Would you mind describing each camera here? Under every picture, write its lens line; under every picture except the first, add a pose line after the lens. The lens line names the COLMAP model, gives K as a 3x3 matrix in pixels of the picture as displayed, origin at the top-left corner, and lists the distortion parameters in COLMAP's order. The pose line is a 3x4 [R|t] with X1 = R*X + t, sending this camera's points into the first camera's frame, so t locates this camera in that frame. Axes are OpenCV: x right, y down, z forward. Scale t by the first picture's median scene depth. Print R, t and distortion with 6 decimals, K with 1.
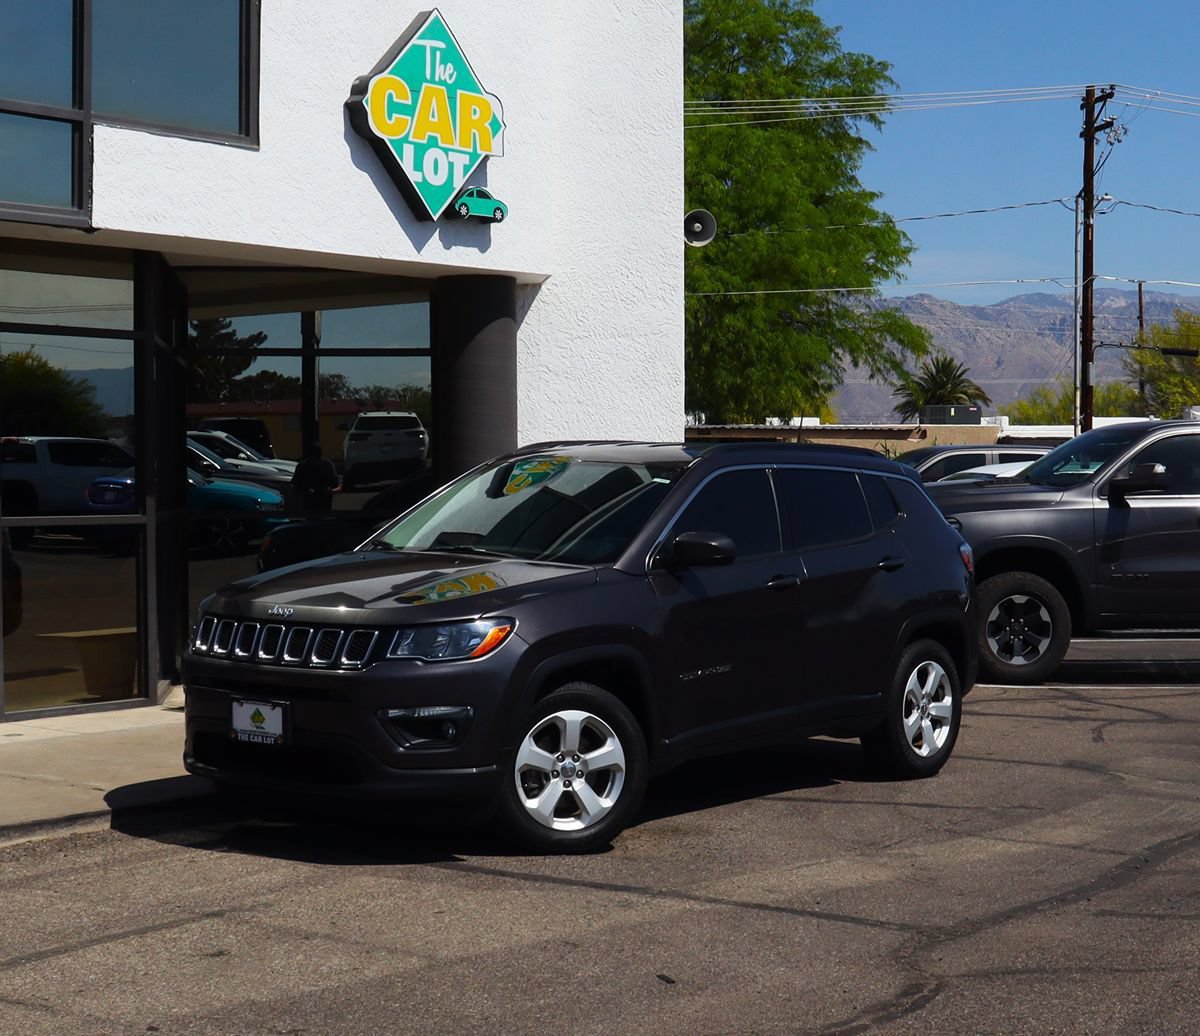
lens RADIAL K [[2196.3, 0, 597.9], [0, 2196.3, 512.2], [0, 0, 1]] dist [-0.158431, 0.000000]
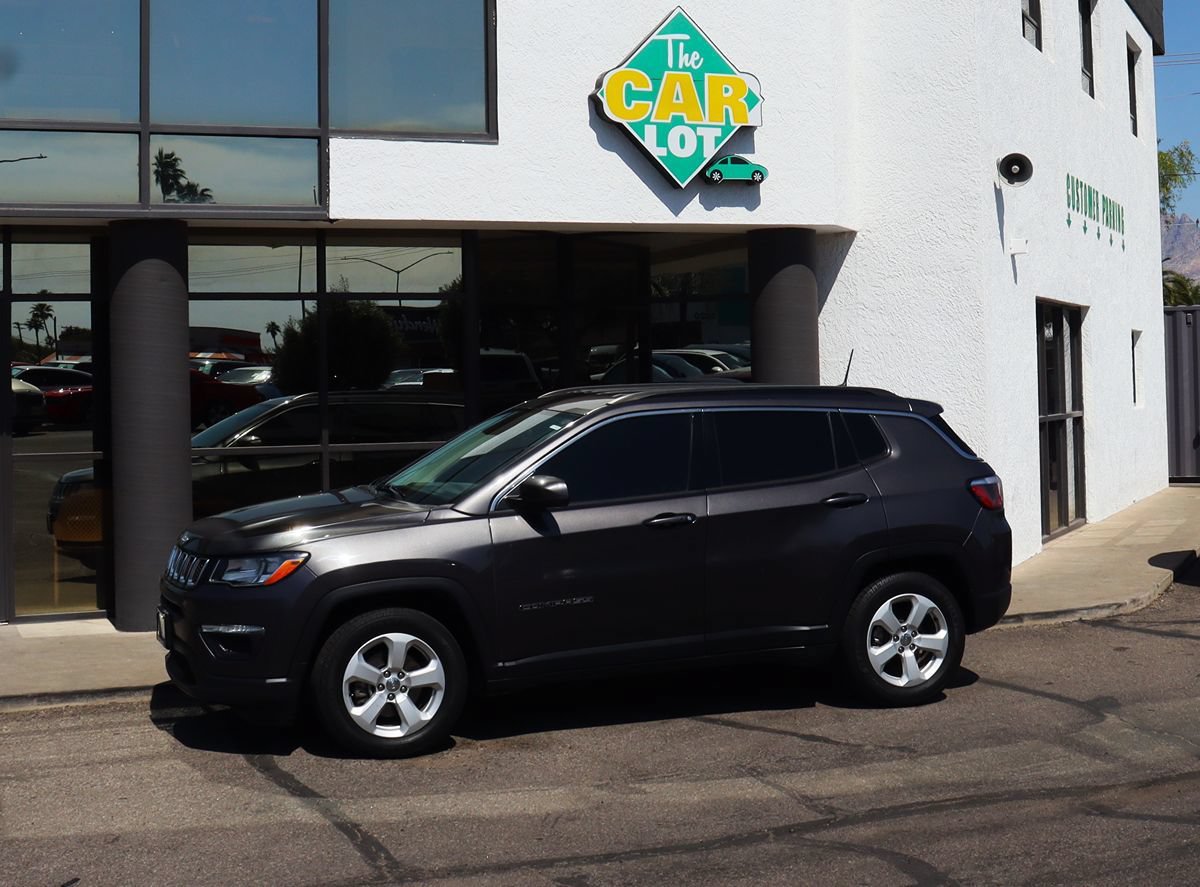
lens RADIAL K [[1761.9, 0, 598.6], [0, 1761.9, 336.3], [0, 0, 1]] dist [-0.145875, 0.000000]
pose [[0.855162, -0.028859, -0.517556, 0.373300], [0.010845, 0.999227, -0.037798, -0.019320], [0.518247, 0.026710, 0.854814, 0.178842]]
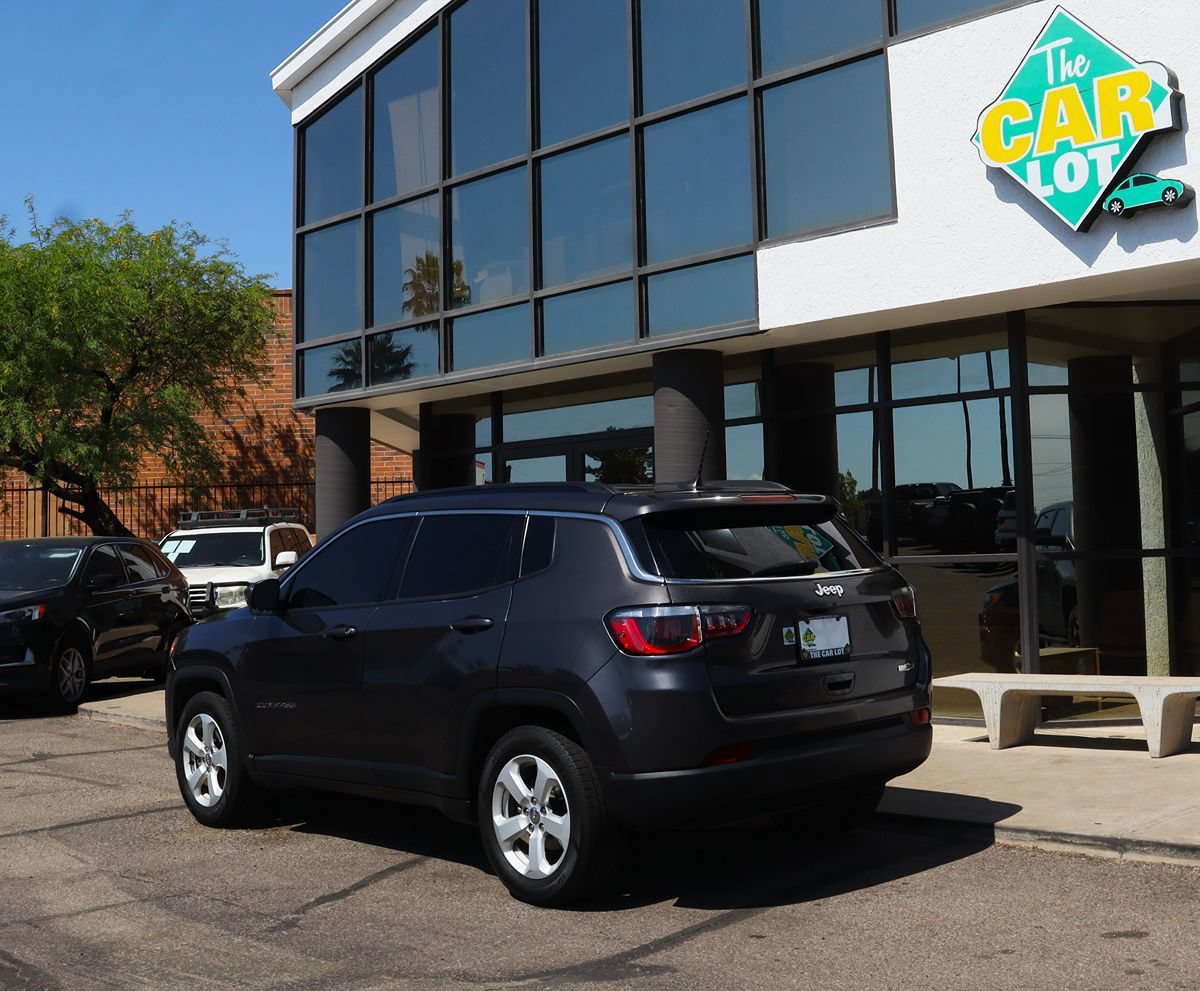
lens RADIAL K [[1494.7, 0, 701.6], [0, 1494.7, 446.2], [0, 0, 1]] dist [-0.143399, 0.000000]
pose [[-0.105371, -0.068857, -0.992046, 0.550597], [0.013741, 0.997404, -0.070689, -0.002244], [0.994338, -0.021080, -0.104151, 0.915420]]
